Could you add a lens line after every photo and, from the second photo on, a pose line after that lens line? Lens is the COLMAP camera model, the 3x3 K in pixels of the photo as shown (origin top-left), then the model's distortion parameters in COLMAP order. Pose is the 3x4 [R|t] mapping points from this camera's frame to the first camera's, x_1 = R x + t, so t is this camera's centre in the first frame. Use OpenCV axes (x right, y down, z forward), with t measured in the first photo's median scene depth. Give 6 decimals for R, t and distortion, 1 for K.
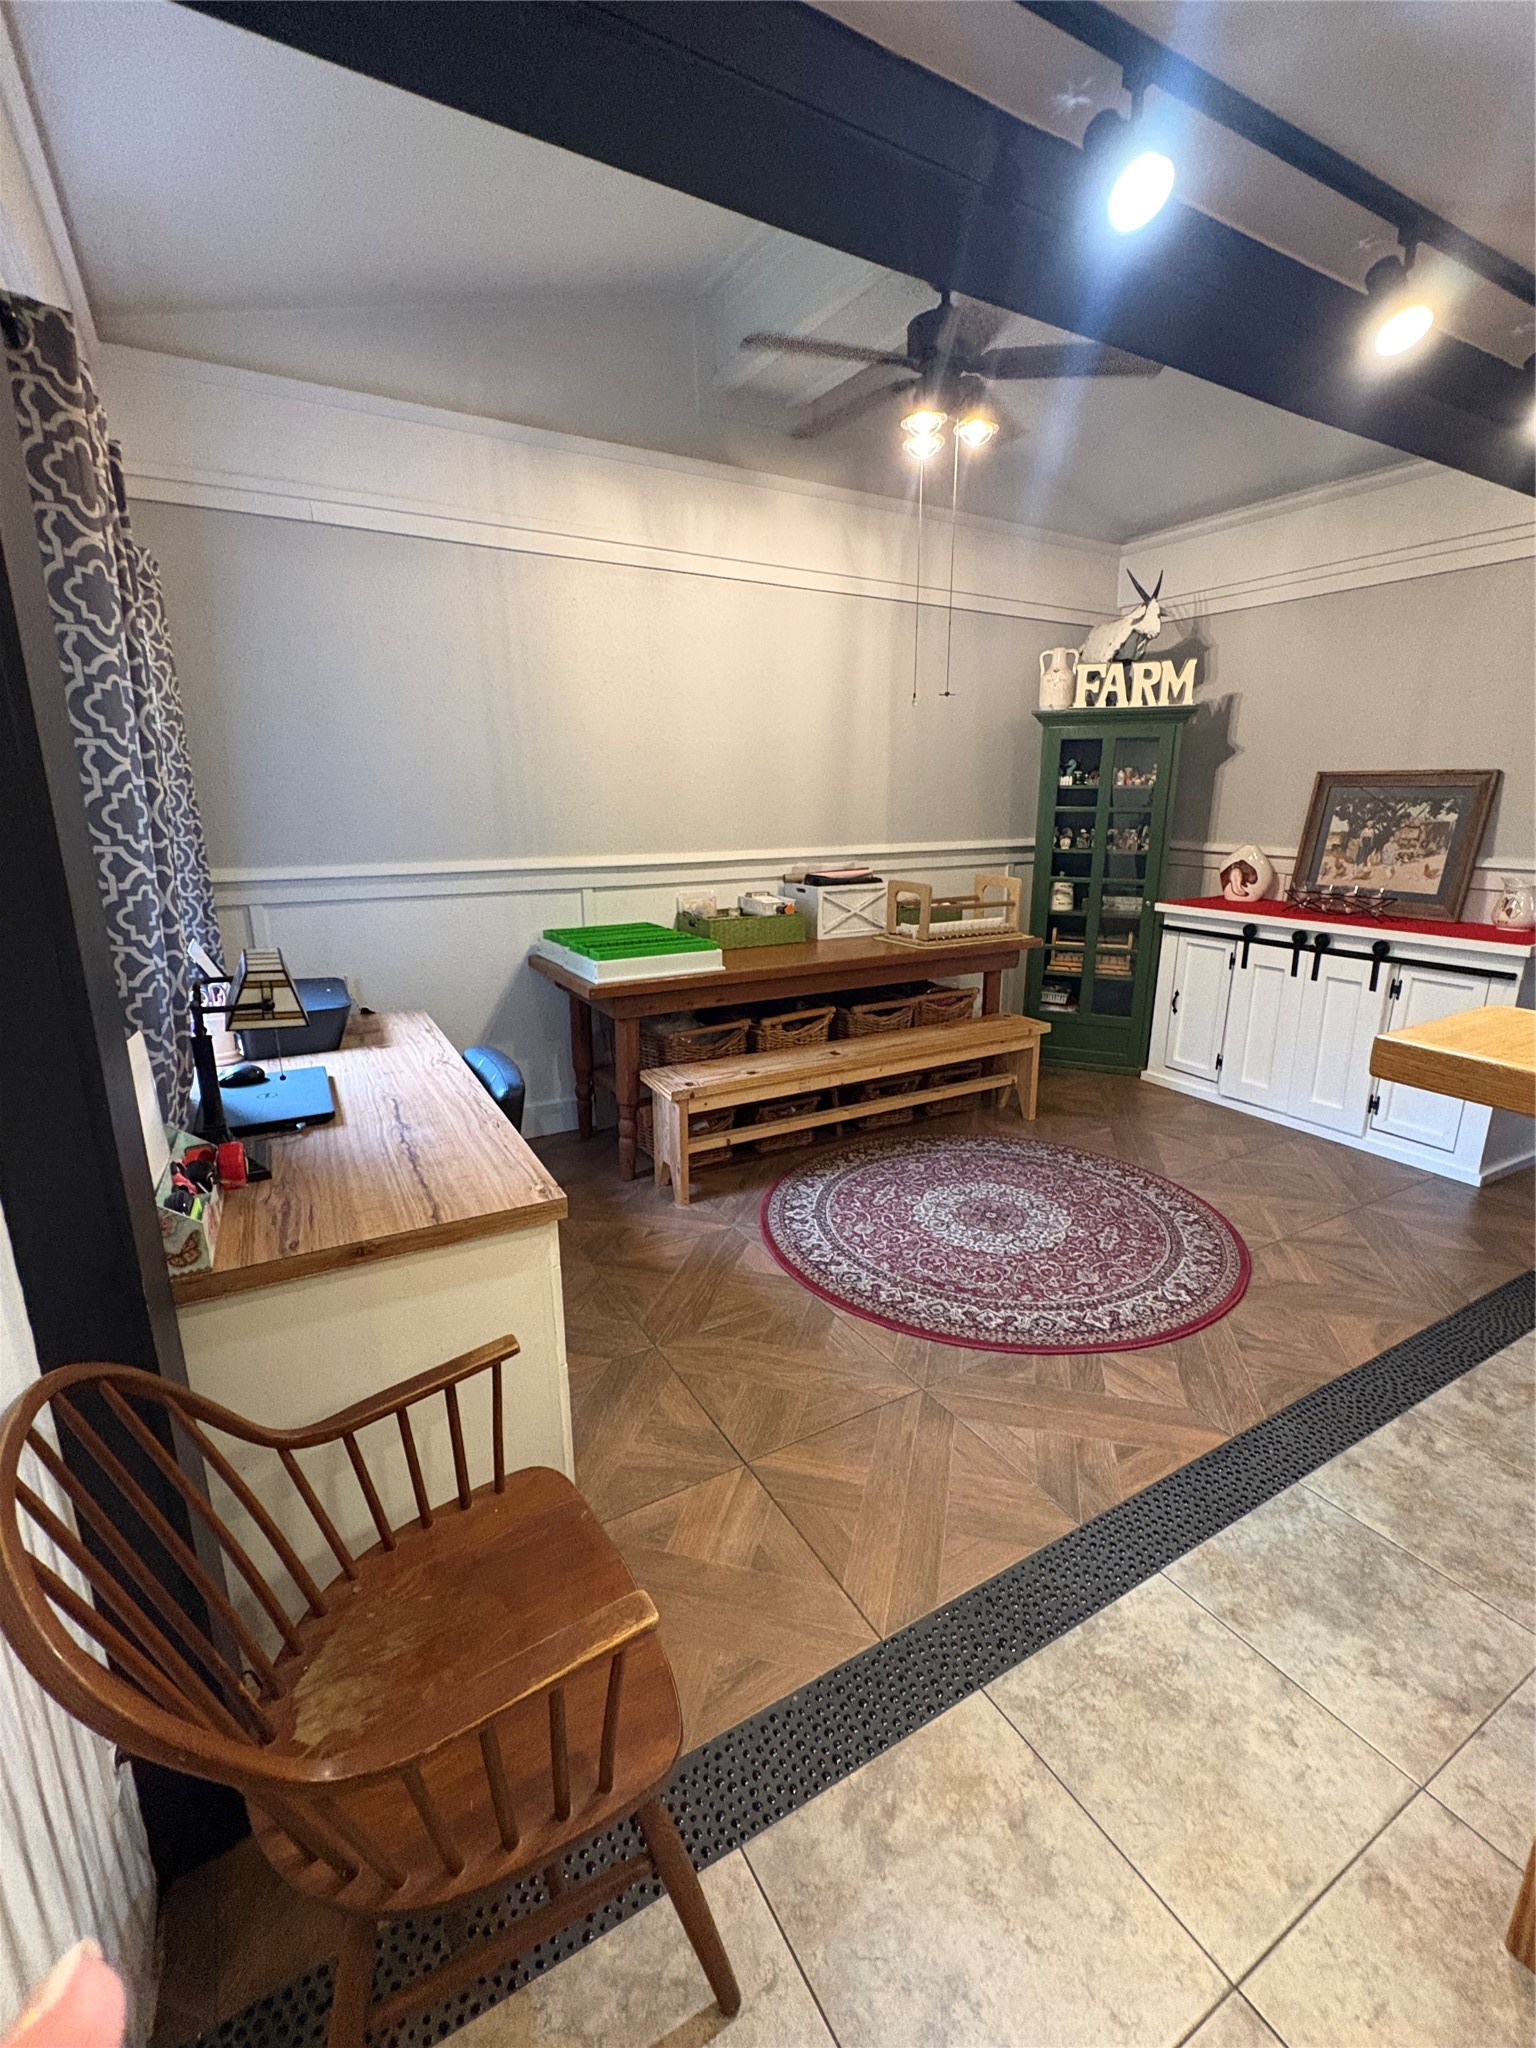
lens RADIAL K [[890.4, 0, 764.5], [0, 890.4, 1024.1], [0, 0, 1]] dist [0.001446, 0.000064]
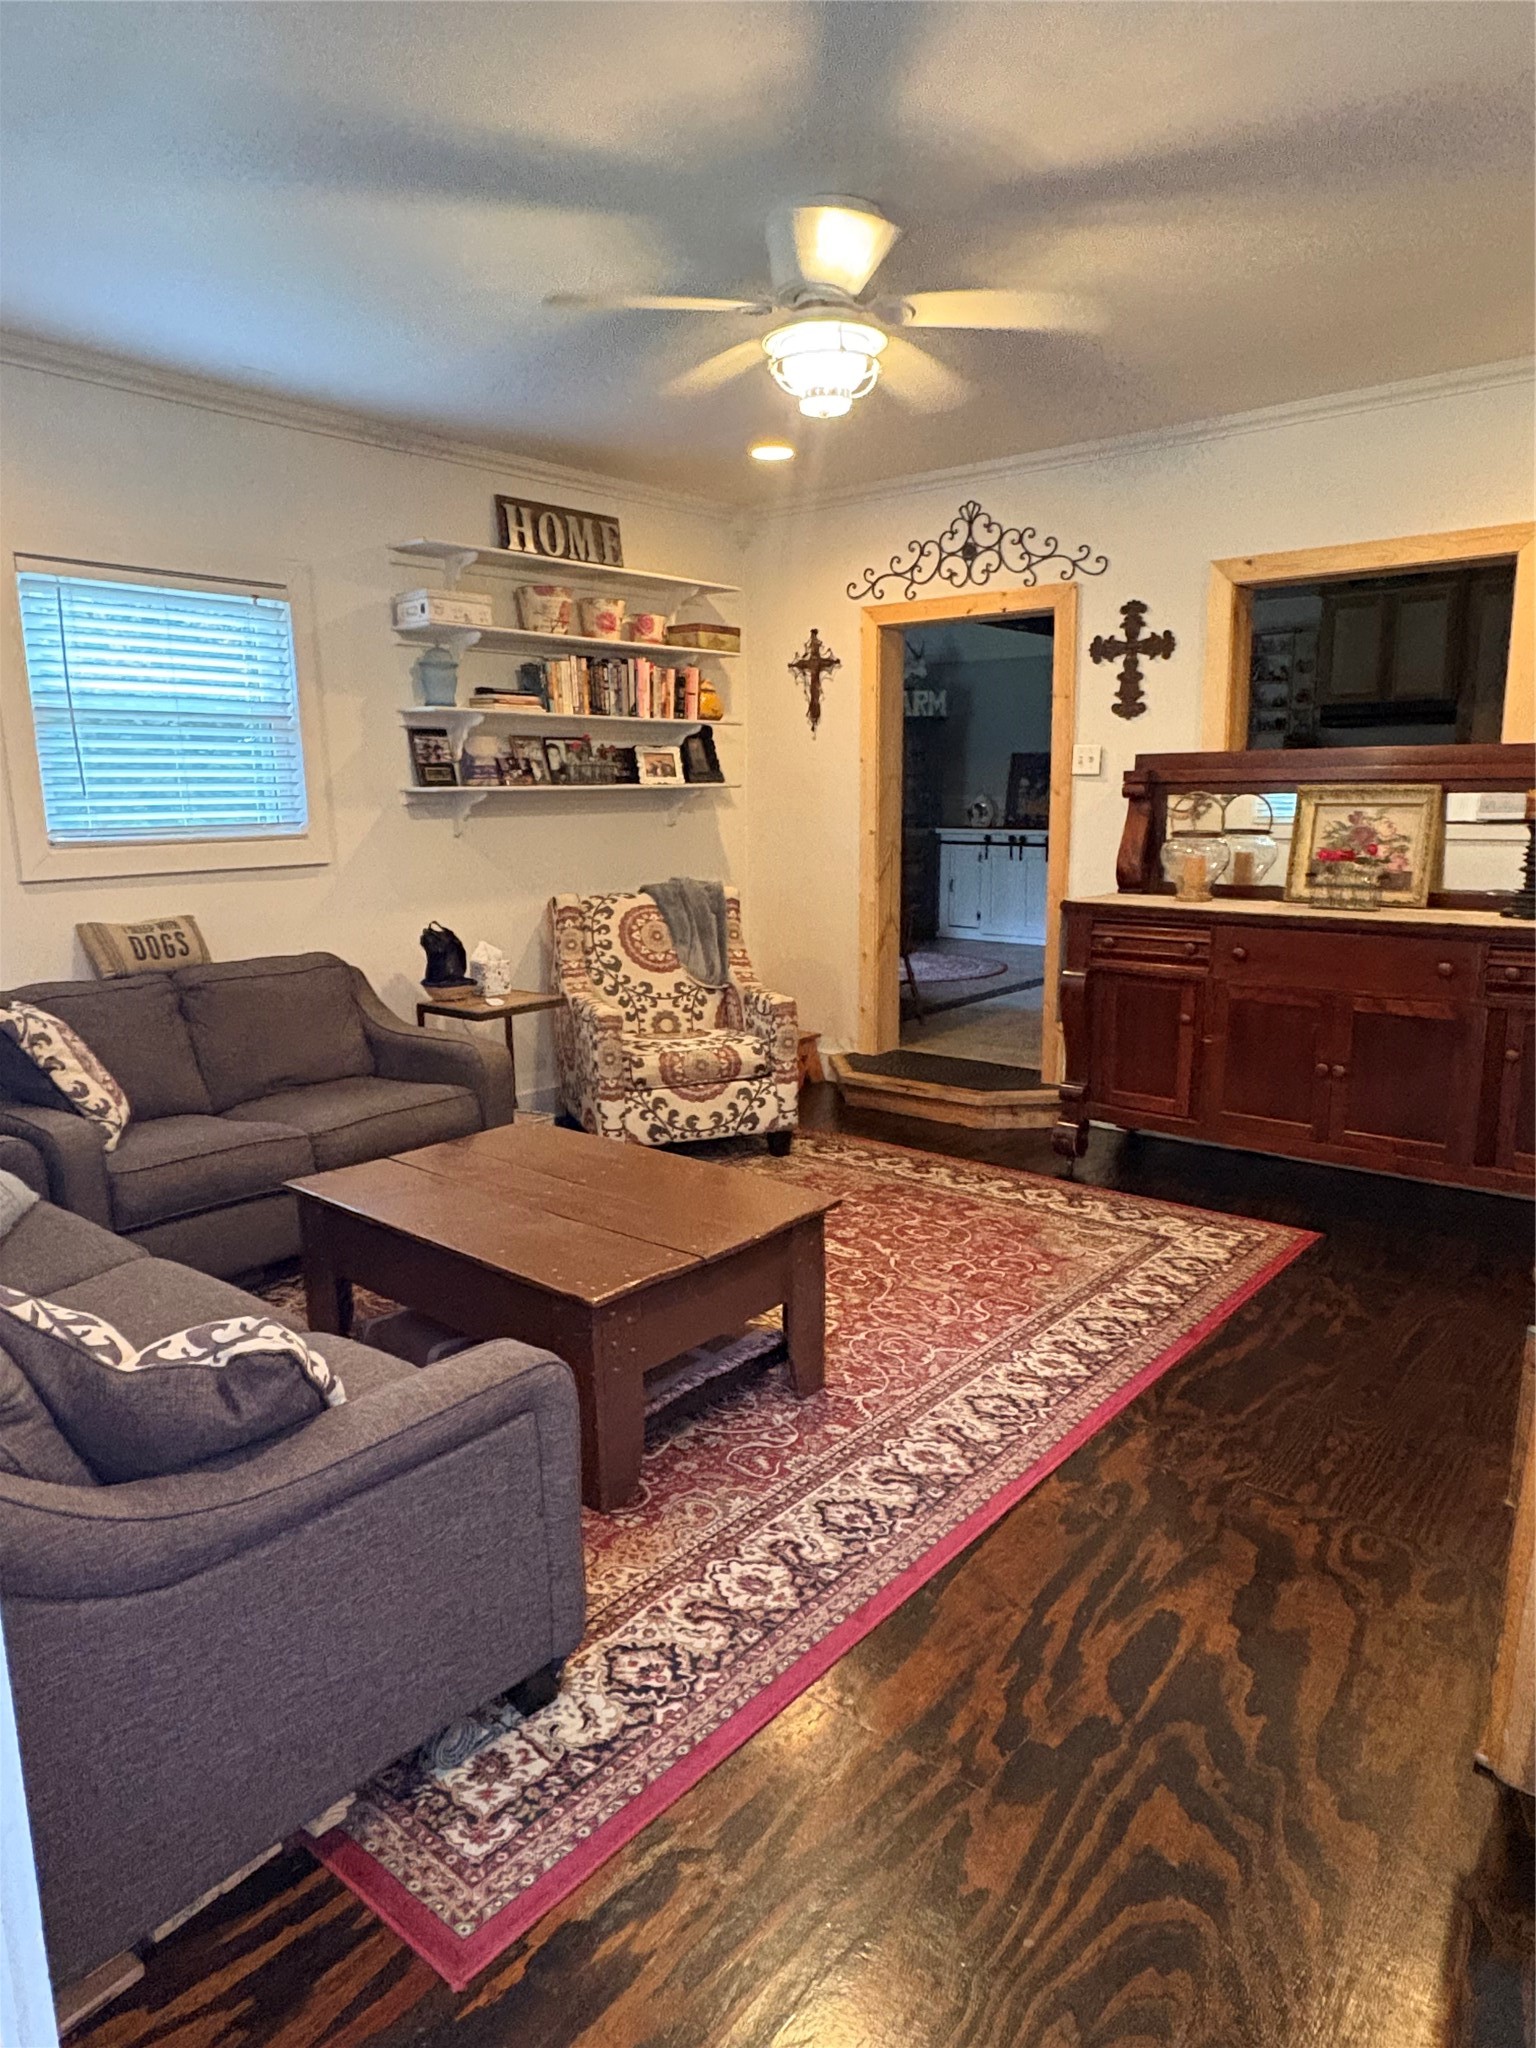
lens RADIAL K [[1300.2, 0, 769.7], [0, 1300.2, 1023.6], [0, 0, 1]] dist [-0.001278, -0.000044]
pose [[0.936183, -0.070635, 0.344344, -0.783742], [0.093659, 0.994314, -0.050671, 0.351783], [-0.338807, 0.079688, 0.937475, -1.261431]]
